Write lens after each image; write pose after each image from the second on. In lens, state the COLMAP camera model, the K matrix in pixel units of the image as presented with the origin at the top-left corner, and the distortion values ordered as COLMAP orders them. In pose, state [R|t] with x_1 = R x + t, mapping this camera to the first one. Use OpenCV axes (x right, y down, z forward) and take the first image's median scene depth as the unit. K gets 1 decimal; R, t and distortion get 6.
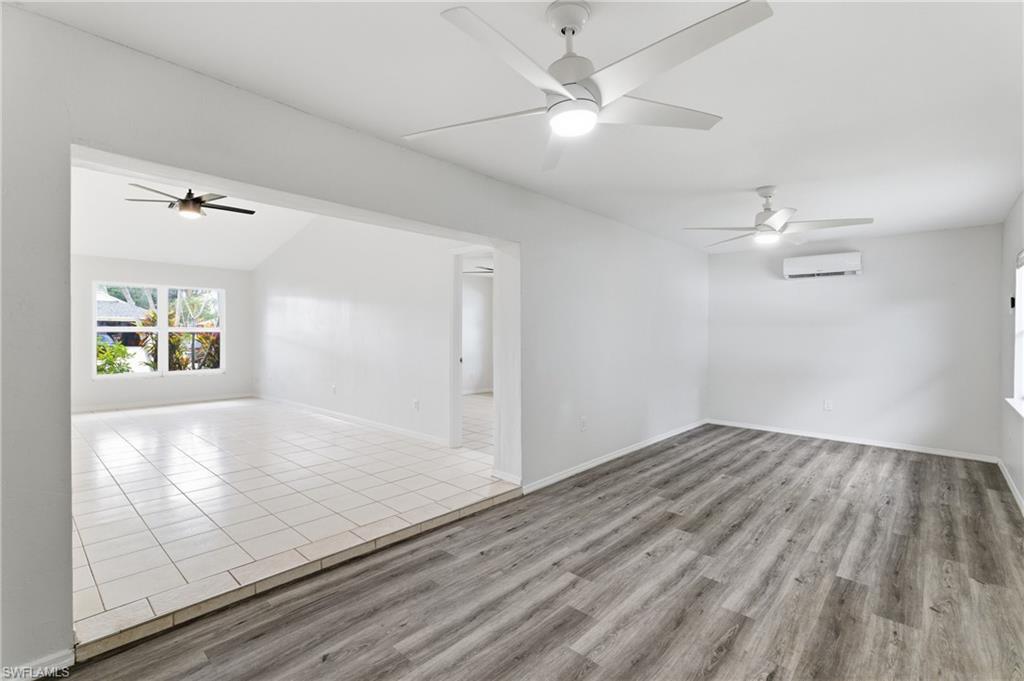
lens RADIAL K [[463.5, 0, 511.6], [0, 463.5, 339.1], [0, 0, 1]] dist [0.003724, -0.000113]
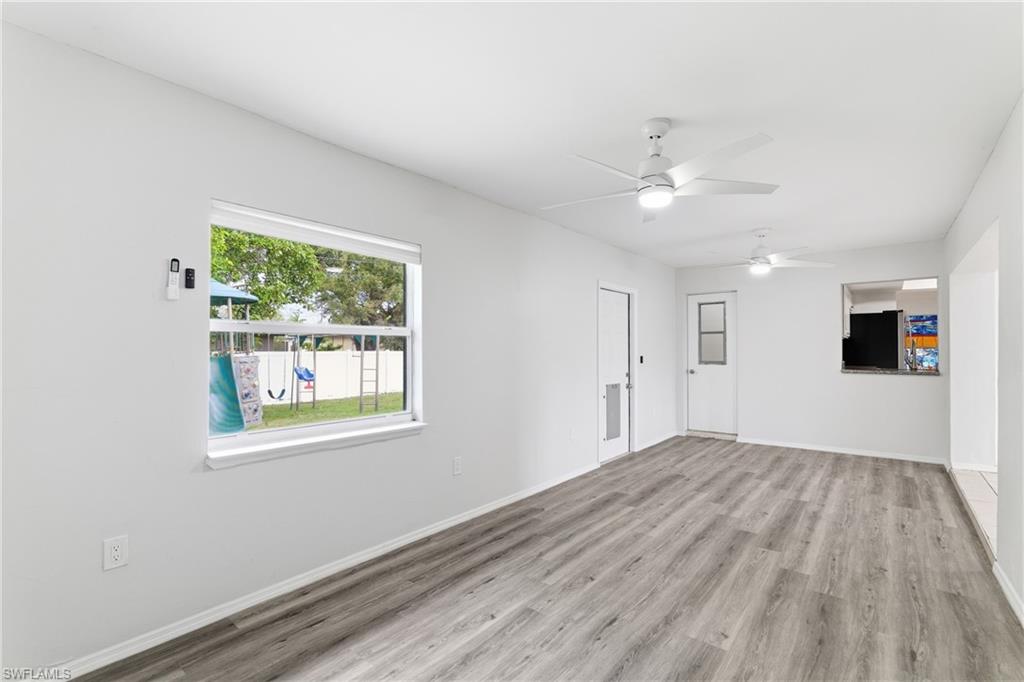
lens RADIAL K [[463.5, 0, 513.7], [0, 463.5, 343.3], [0, 0, 1]] dist [0.003724, -0.000113]
pose [[-0.998019, -0.006875, -0.062542, 0.979616], [-0.006488, 0.999959, -0.006380, -0.001401], [0.062583, -0.005962, -0.998022, 2.035721]]
